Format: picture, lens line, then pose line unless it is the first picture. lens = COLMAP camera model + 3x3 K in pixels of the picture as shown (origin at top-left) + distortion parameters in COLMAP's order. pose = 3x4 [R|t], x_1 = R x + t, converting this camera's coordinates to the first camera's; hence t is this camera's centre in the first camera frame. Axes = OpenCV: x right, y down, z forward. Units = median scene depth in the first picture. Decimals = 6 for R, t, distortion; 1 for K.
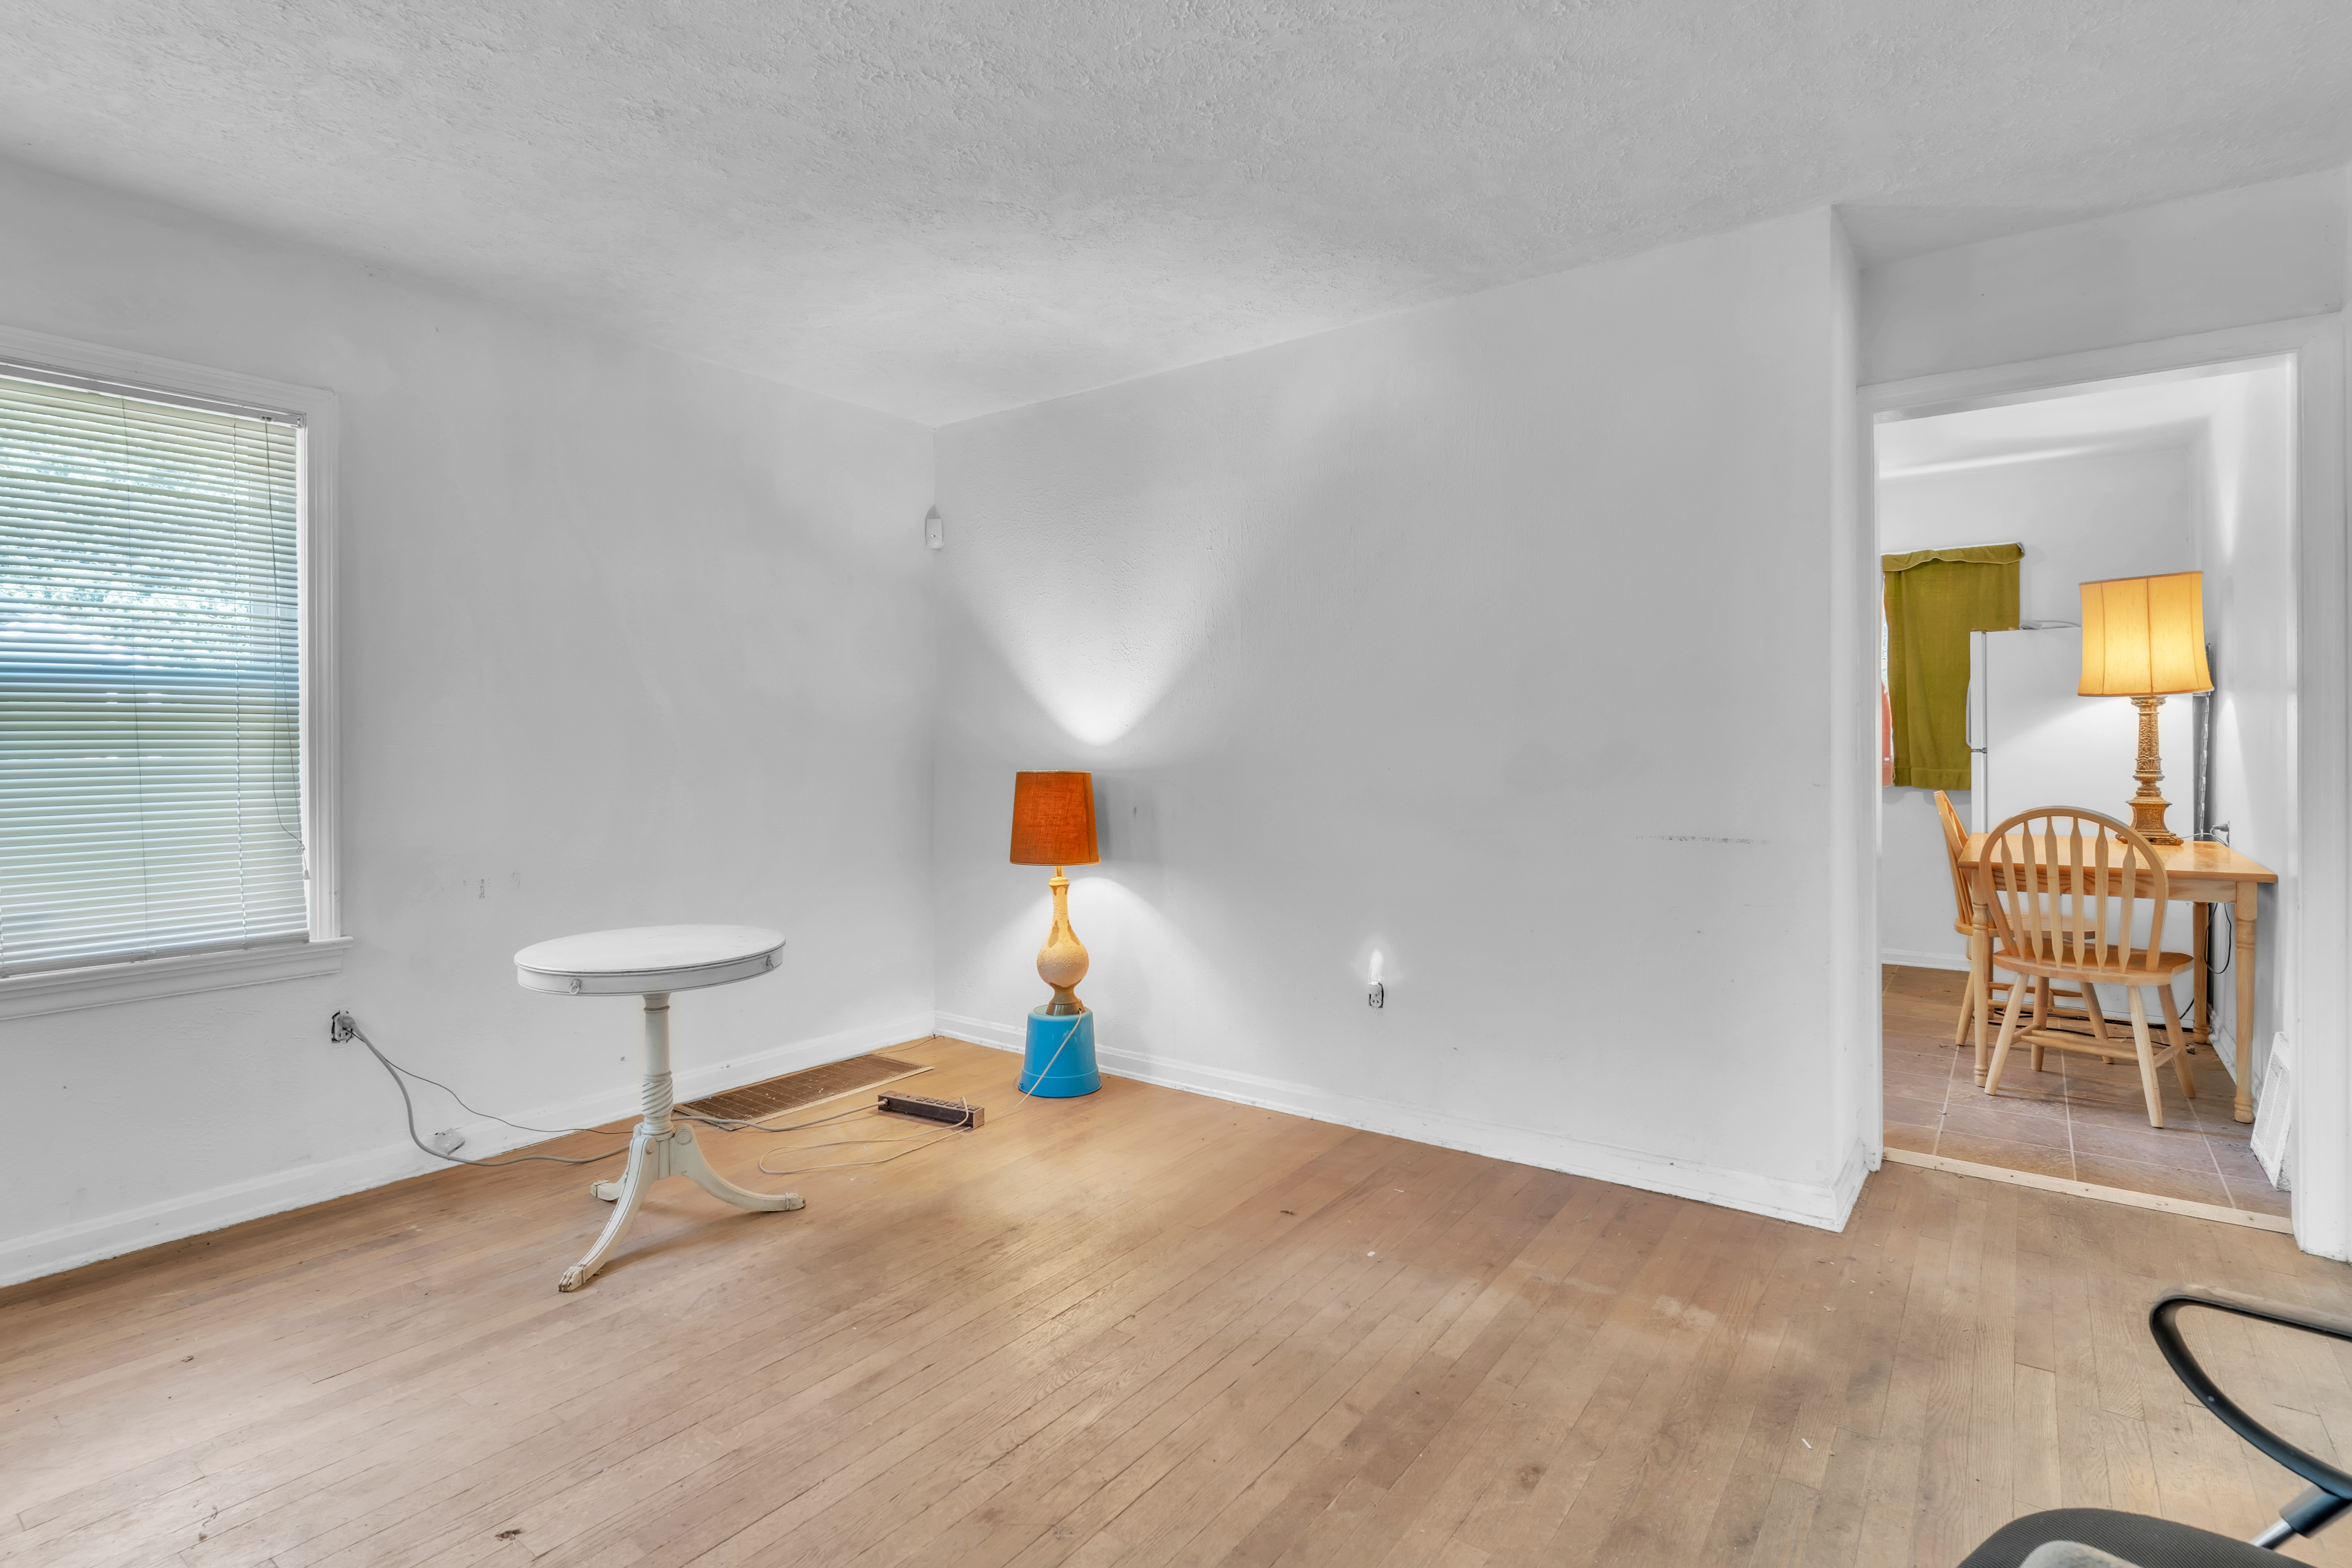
lens RADIAL K [[1150.9, 0, 1170.4], [0, 1150.9, 743.2], [0, 0, 1]] dist [0.001306, 0.000792]
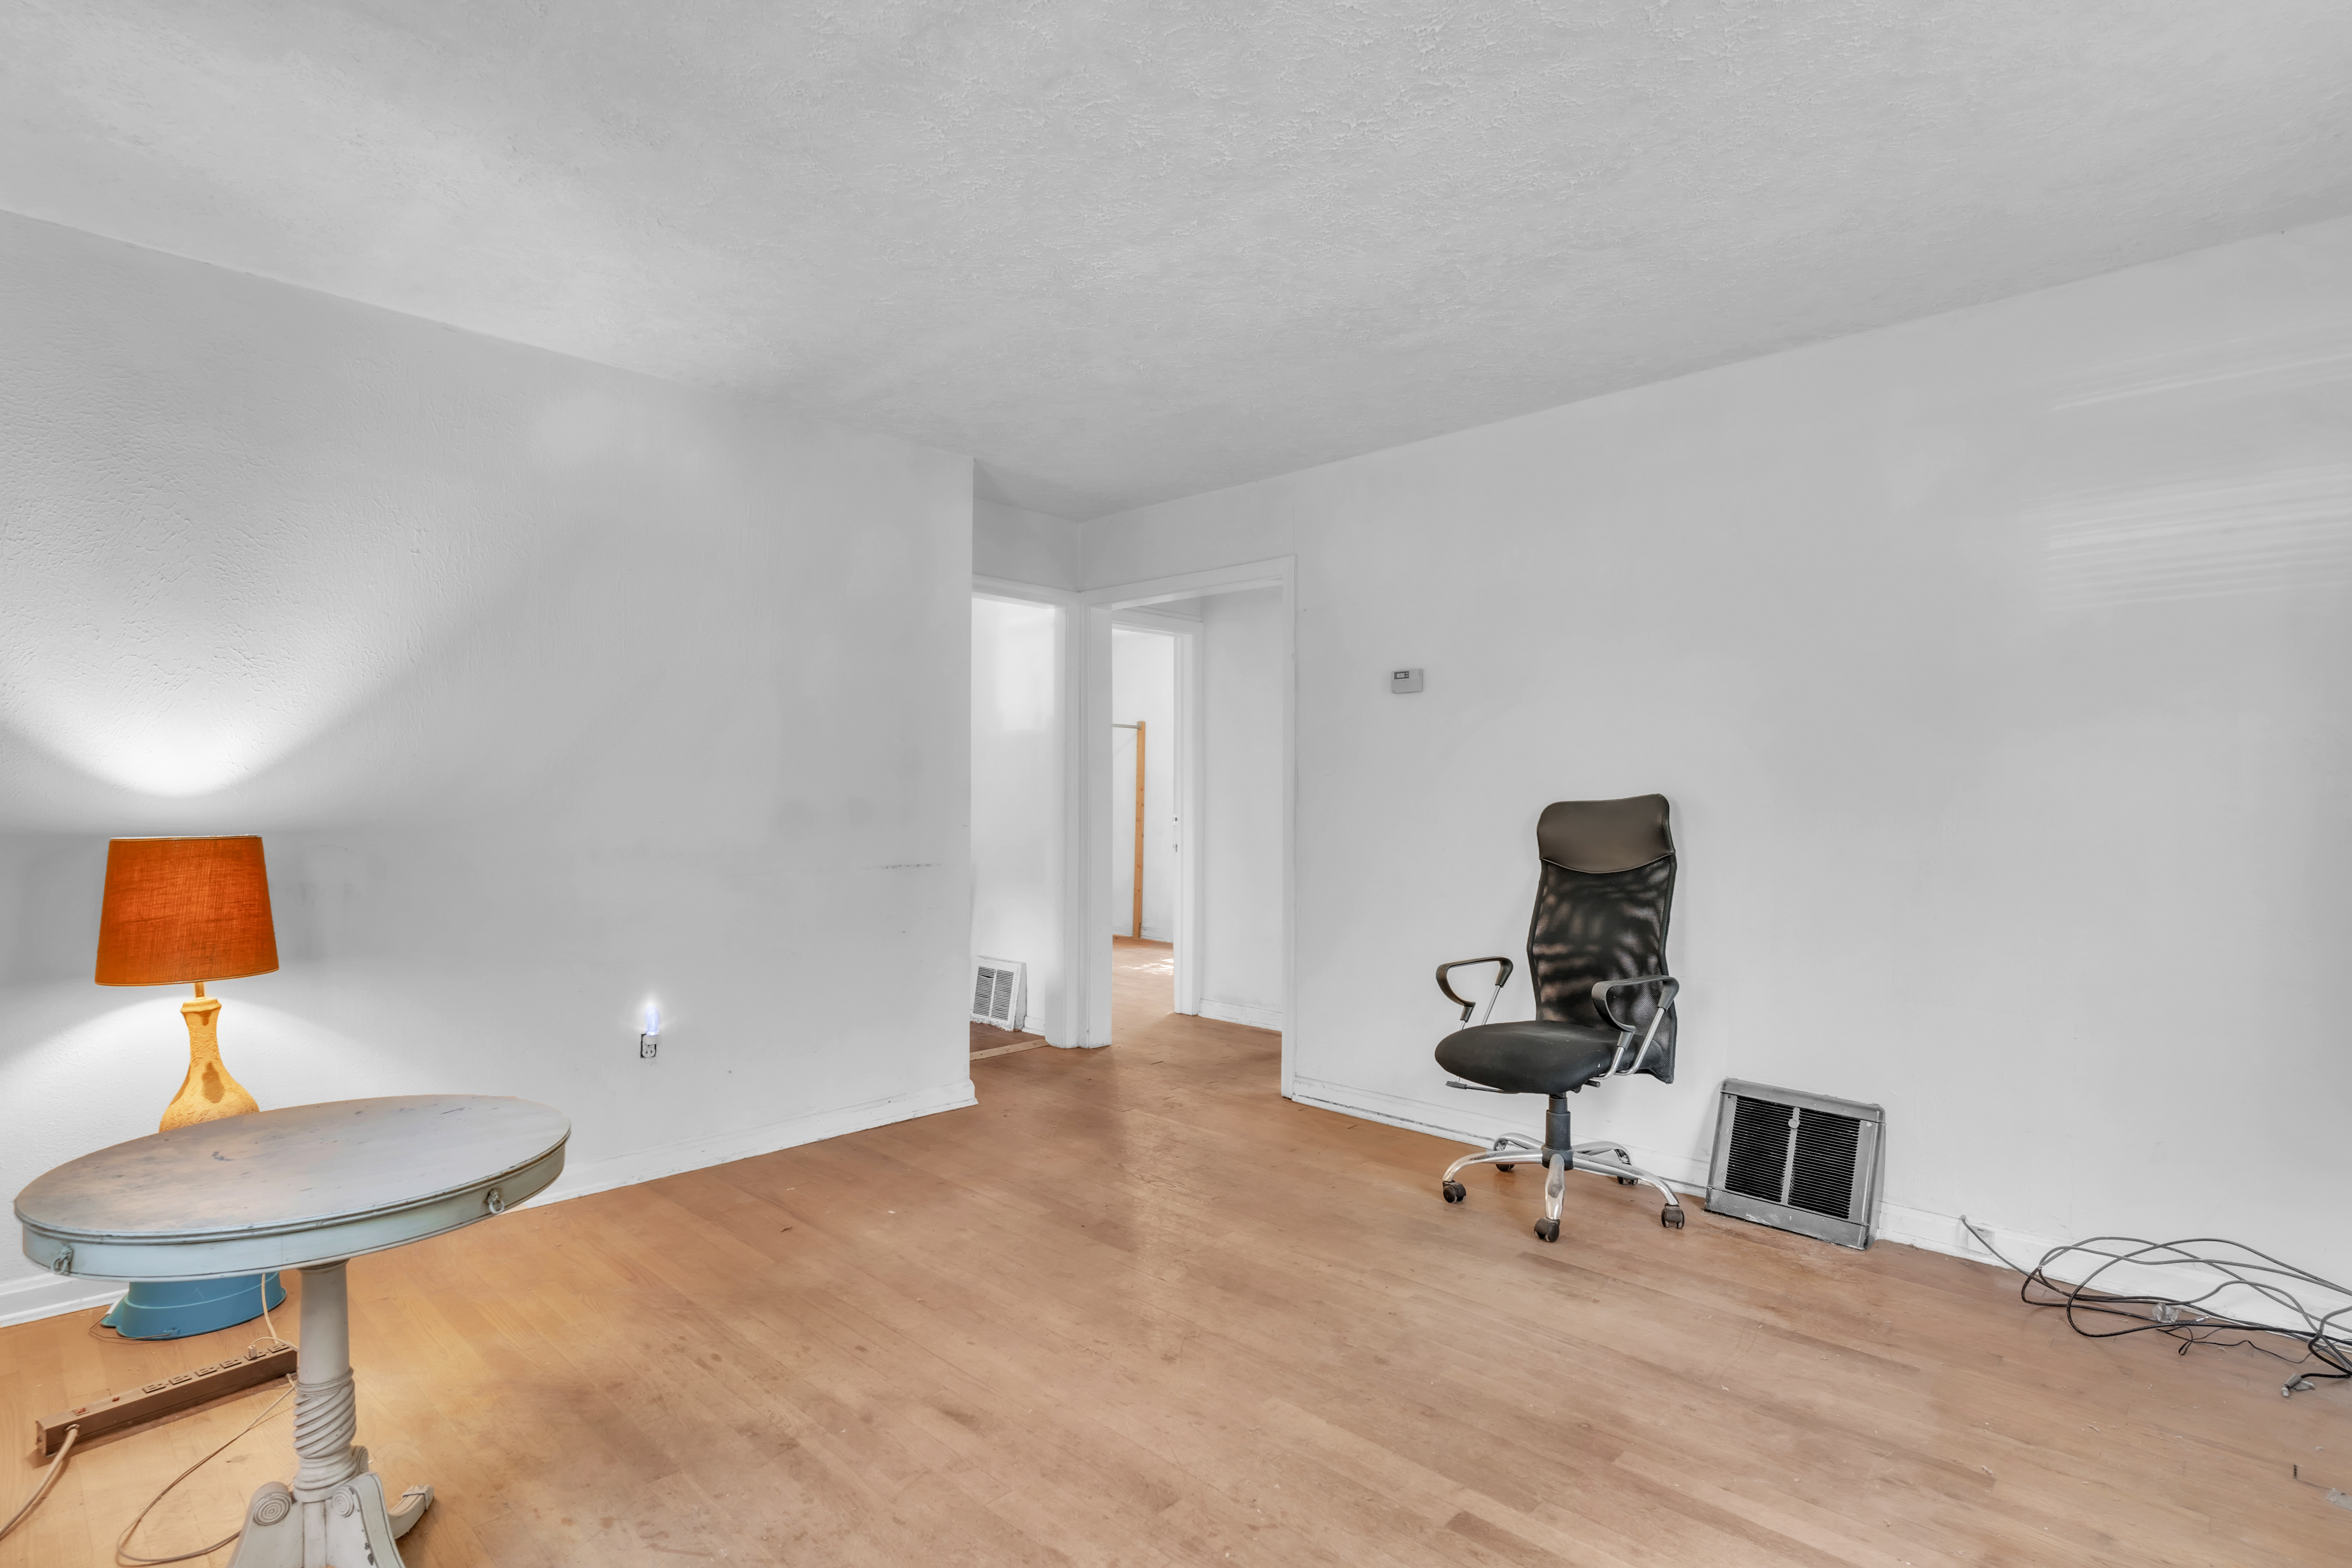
lens RADIAL K [[1141.4, 0, 1190.7], [0, 1141.4, 798.6], [0, 0, 1]] dist [0.002225, 0.000460]
pose [[0.124443, 0.000658, 0.992227, -0.911850], [-0.008880, 0.999960, 0.000450, -0.003812], [-0.992187, -0.008867, 0.124444, 0.483936]]
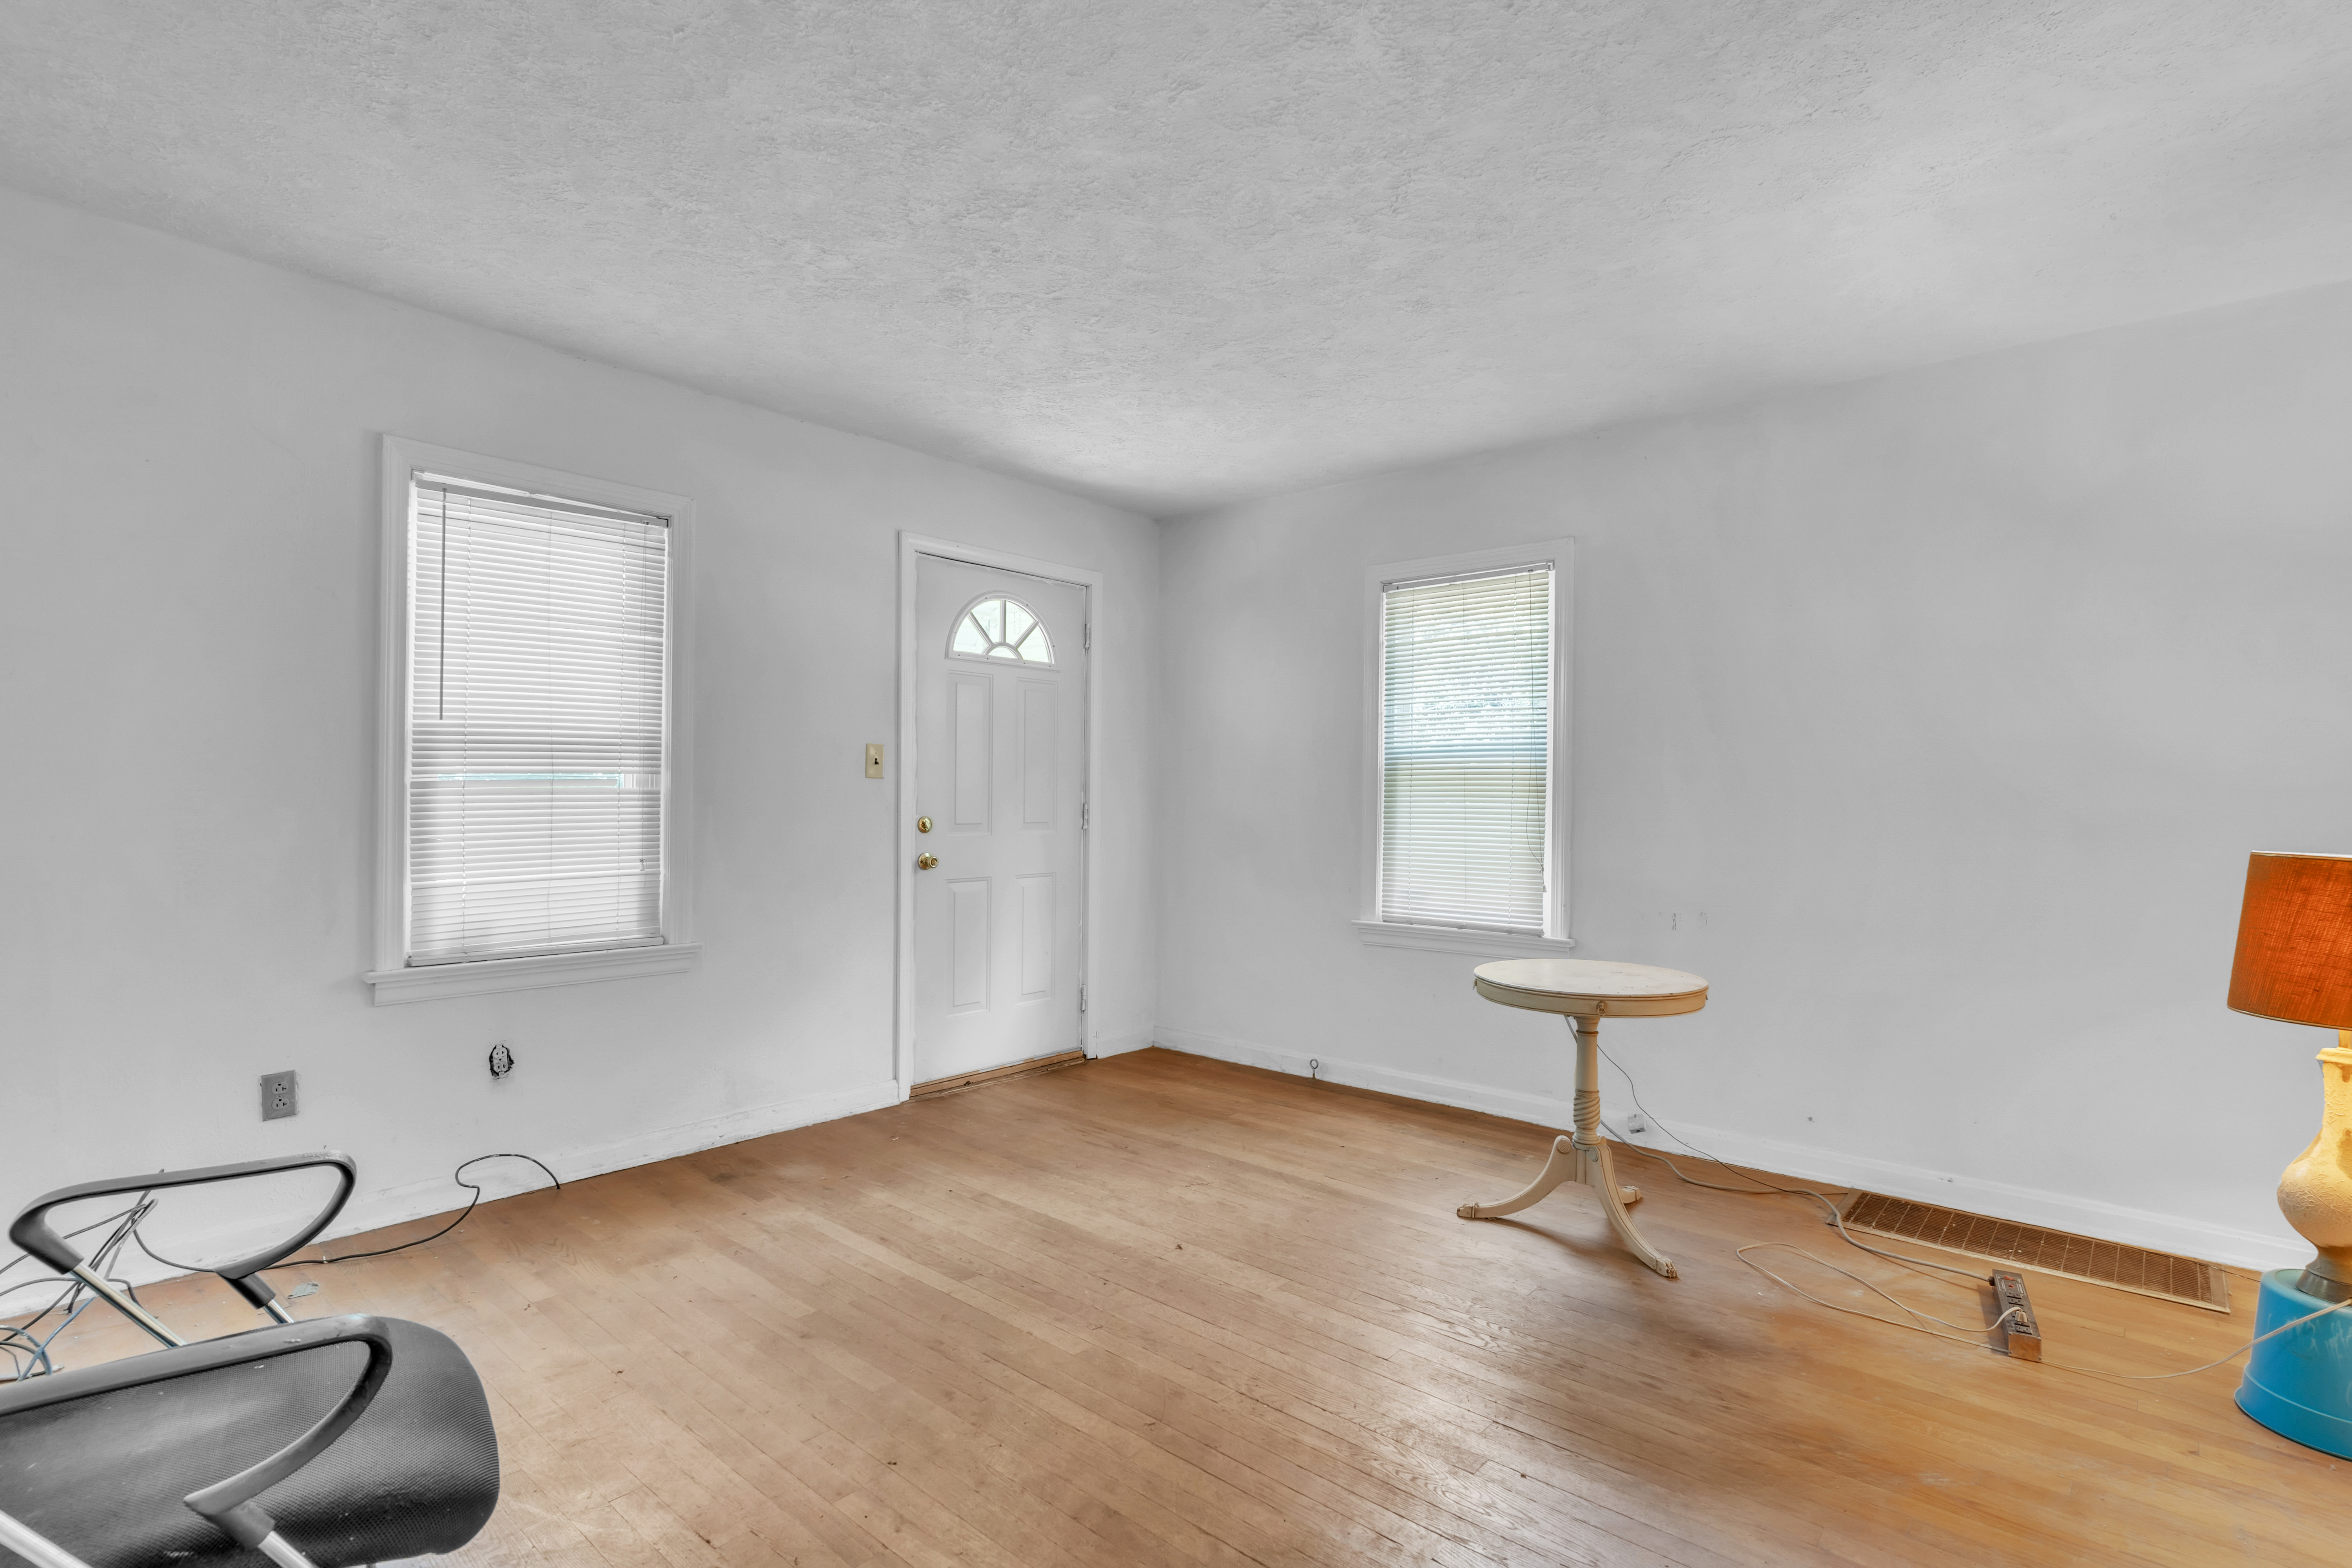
lens RADIAL K [[1180.6, 0, 1188.2], [0, 1180.6, 774.9], [0, 0, 1]] dist [0.000247, -0.000441]
pose [[-0.080599, -0.008282, -0.996712, 0.700616], [-0.009907, 0.999923, -0.007507, -0.009431], [0.996697, 0.009269, -0.080675, 0.665991]]
